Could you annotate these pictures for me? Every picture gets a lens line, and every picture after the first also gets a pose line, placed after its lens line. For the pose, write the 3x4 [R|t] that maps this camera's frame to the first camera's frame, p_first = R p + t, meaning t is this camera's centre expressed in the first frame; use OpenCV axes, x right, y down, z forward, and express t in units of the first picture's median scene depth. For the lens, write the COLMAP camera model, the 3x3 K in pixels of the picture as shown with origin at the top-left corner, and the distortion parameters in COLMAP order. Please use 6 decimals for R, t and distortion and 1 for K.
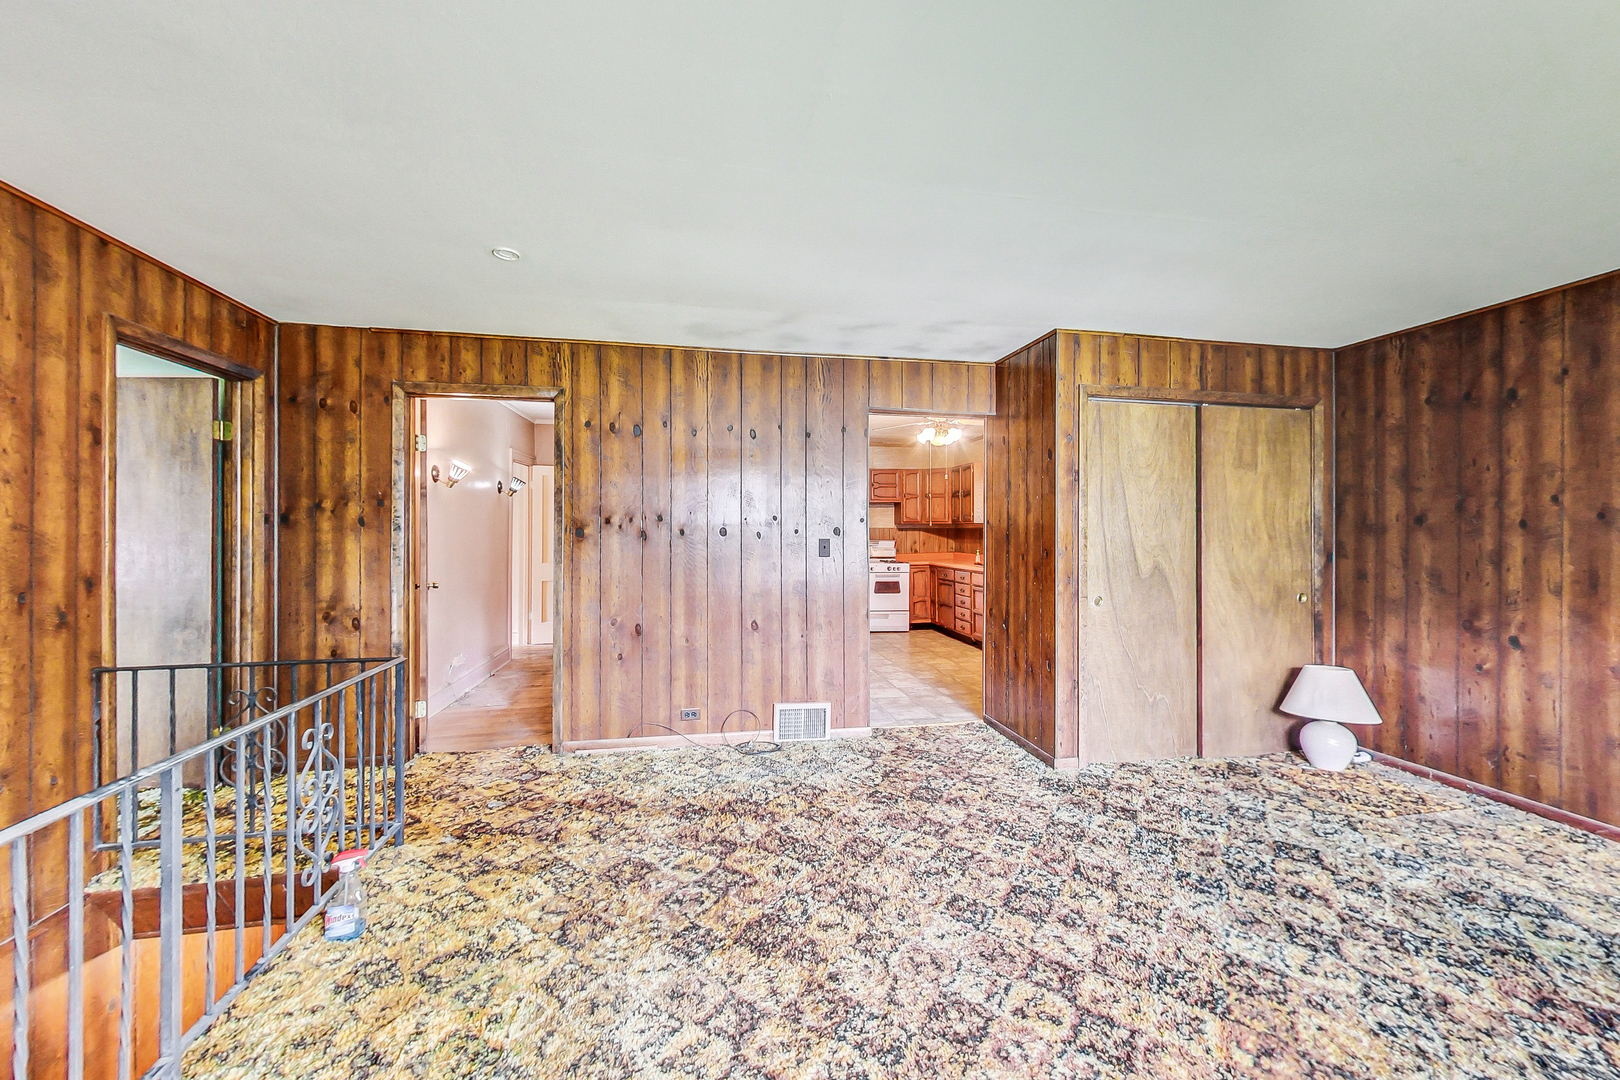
lens RADIAL K [[626.0, 0, 809.9], [0, 626.0, 527.6], [0, 0, 1]] dist [-0.000382, -0.000602]
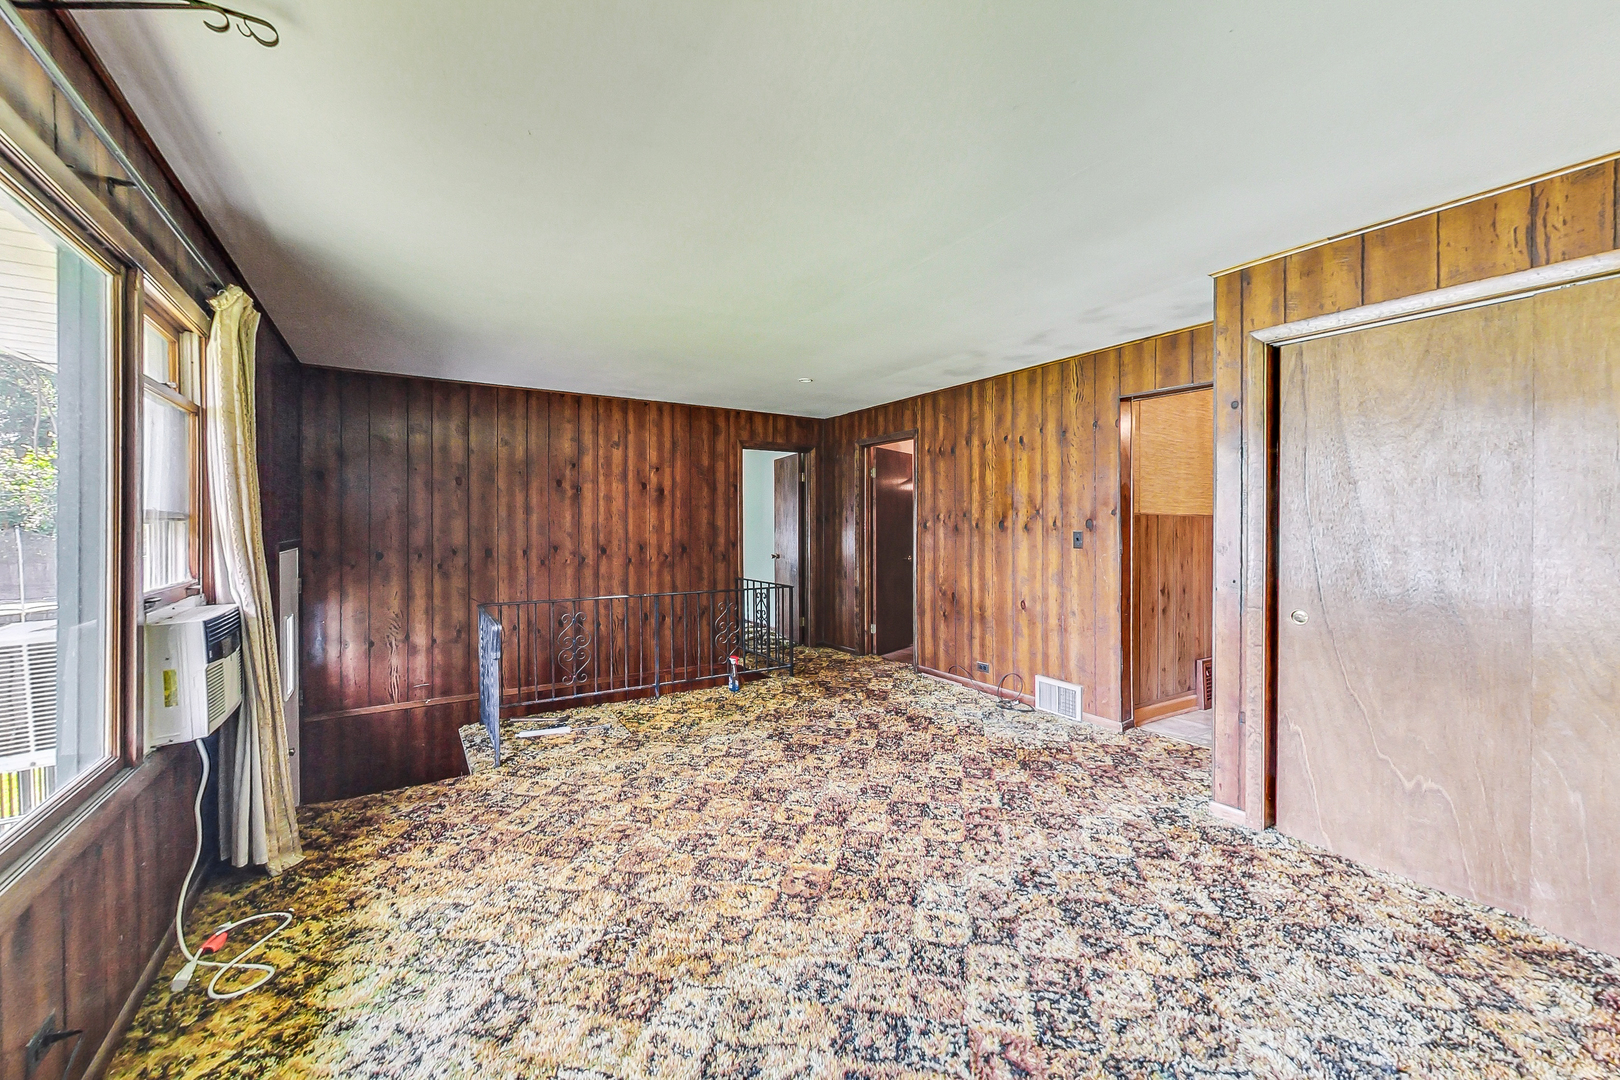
lens RADIAL K [[626.0, 0, 809.9], [0, 626.0, 527.6], [0, 0, 1]] dist [-0.000382, -0.000602]
pose [[0.374657, -0.002137, -0.927161, 1.004282], [0.005522, 0.999985, -0.000073, 0.013148], [0.927147, -0.005092, 0.374663, 0.227207]]
